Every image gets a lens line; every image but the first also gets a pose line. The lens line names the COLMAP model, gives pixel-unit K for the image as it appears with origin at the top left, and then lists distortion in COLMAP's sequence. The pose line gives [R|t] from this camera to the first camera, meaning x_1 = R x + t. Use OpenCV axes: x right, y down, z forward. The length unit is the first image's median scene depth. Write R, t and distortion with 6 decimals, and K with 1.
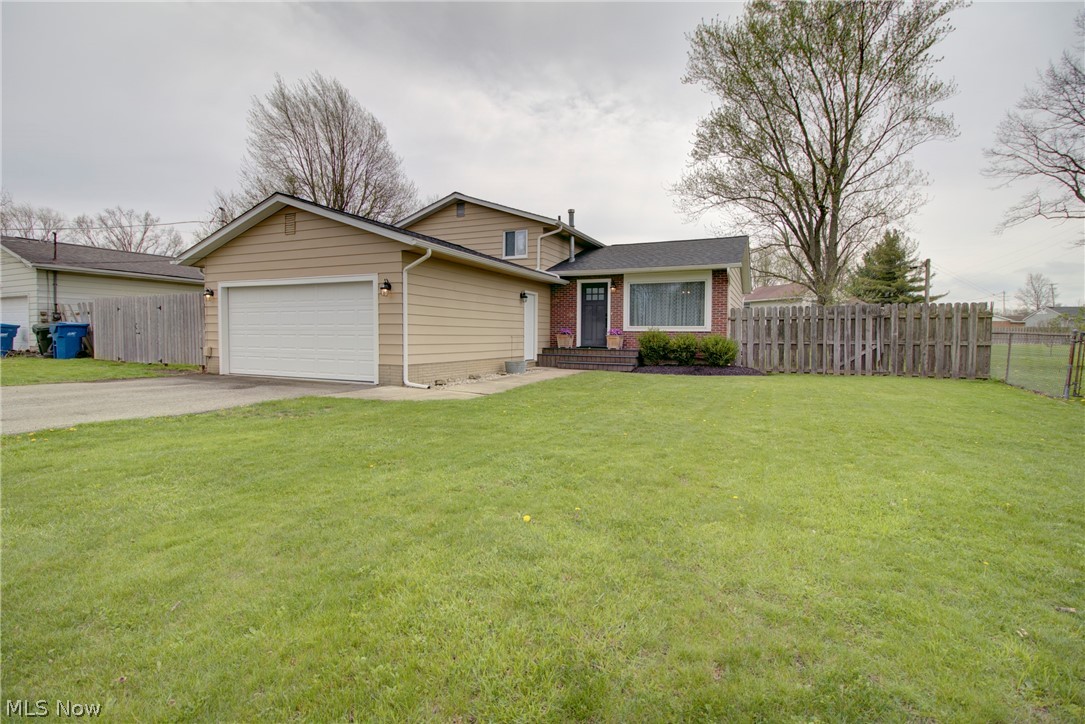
lens RADIAL K [[501.7, 0, 539.1], [0, 501.7, 349.7], [0, 0, 1]] dist [-0.000017, -0.014385]
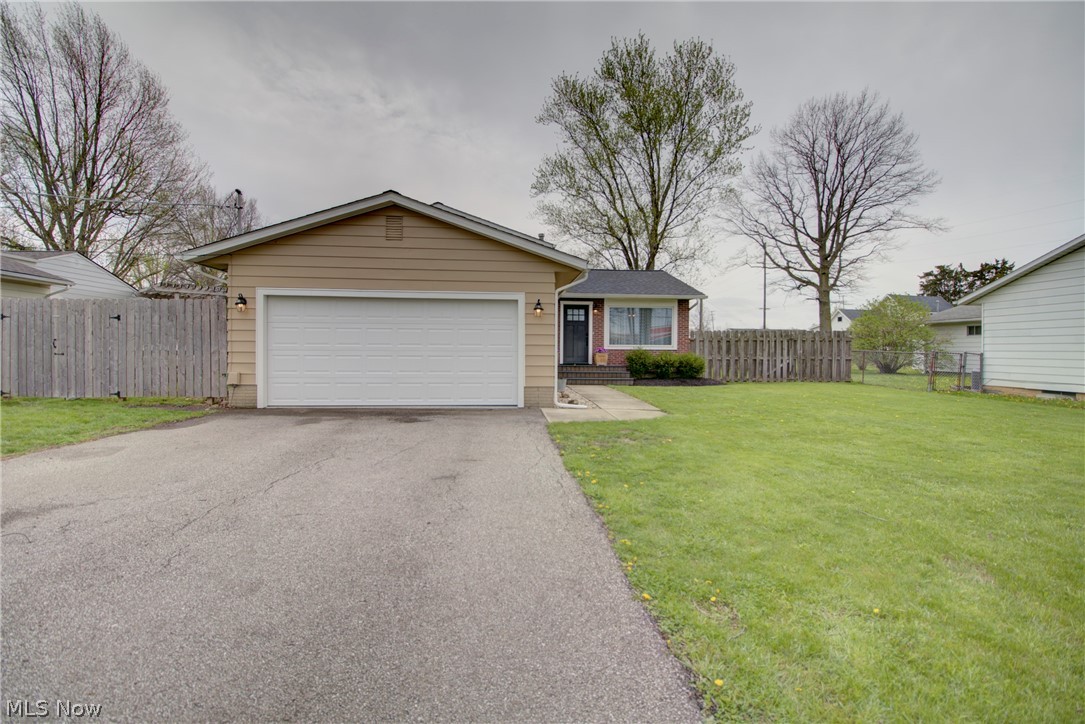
lens RADIAL K [[501.7, 0, 539.1], [0, 501.7, 349.7], [0, 0, 1]] dist [-0.000017, -0.014385]
pose [[0.876159, -0.001523, 0.482020, -0.537343], [0.014077, 0.999649, -0.022428, -0.014099], [-0.481816, 0.026436, 0.875873, 0.098740]]
